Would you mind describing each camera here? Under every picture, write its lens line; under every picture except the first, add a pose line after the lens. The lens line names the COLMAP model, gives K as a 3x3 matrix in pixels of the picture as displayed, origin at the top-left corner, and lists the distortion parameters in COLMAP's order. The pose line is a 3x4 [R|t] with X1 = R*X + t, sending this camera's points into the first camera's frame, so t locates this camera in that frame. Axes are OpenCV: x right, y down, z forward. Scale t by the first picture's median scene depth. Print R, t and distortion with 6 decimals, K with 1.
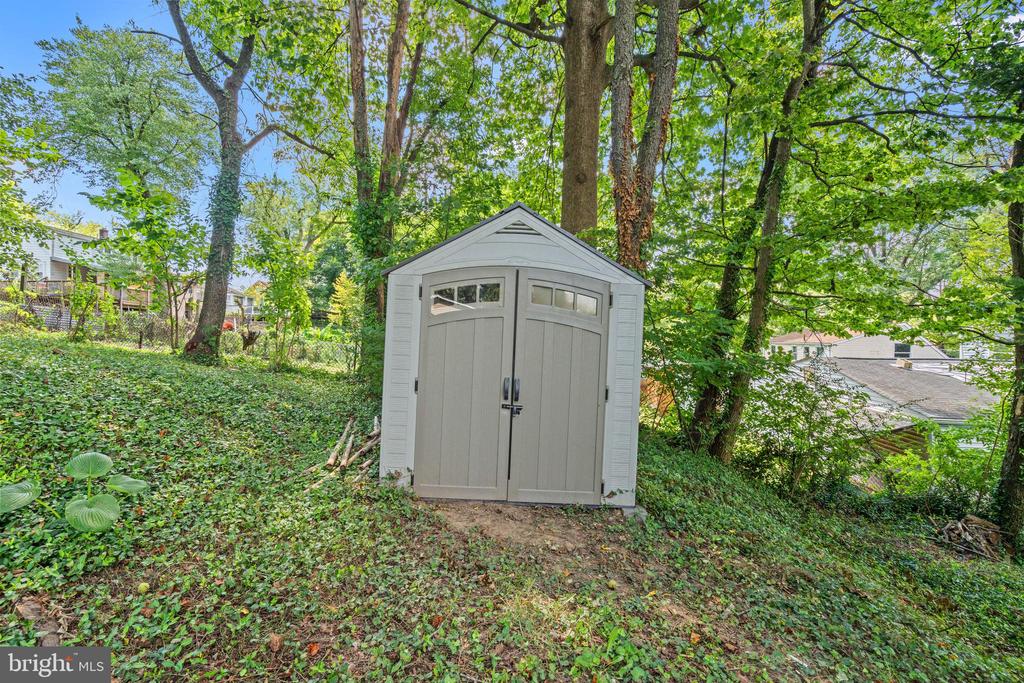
lens RADIAL K [[467.0, 0, 513.6], [0, 467.0, 343.3], [0, 0, 1]] dist [-0.008756, 0.002559]
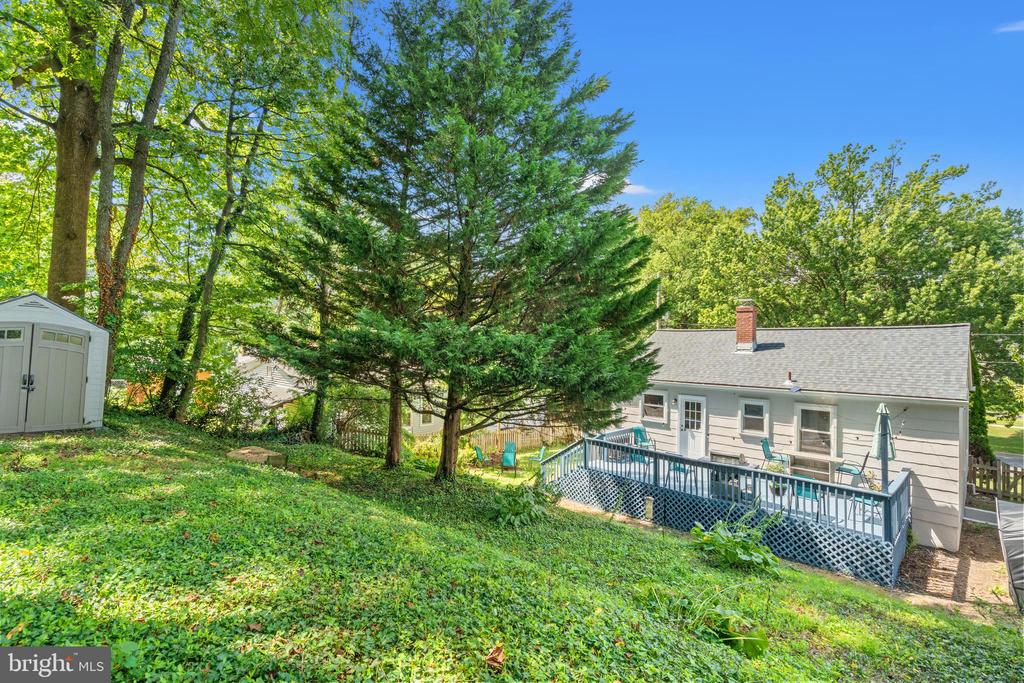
lens RADIAL K [[467.0, 0, 507.9], [0, 467.0, 341.6], [0, 0, 1]] dist [-0.008756, 0.002559]
pose [[0.610780, 0.017717, 0.791602, -0.342680], [-0.010176, 0.999843, -0.014526, -0.066318], [-0.791735, 0.000817, 0.610864, -2.010828]]
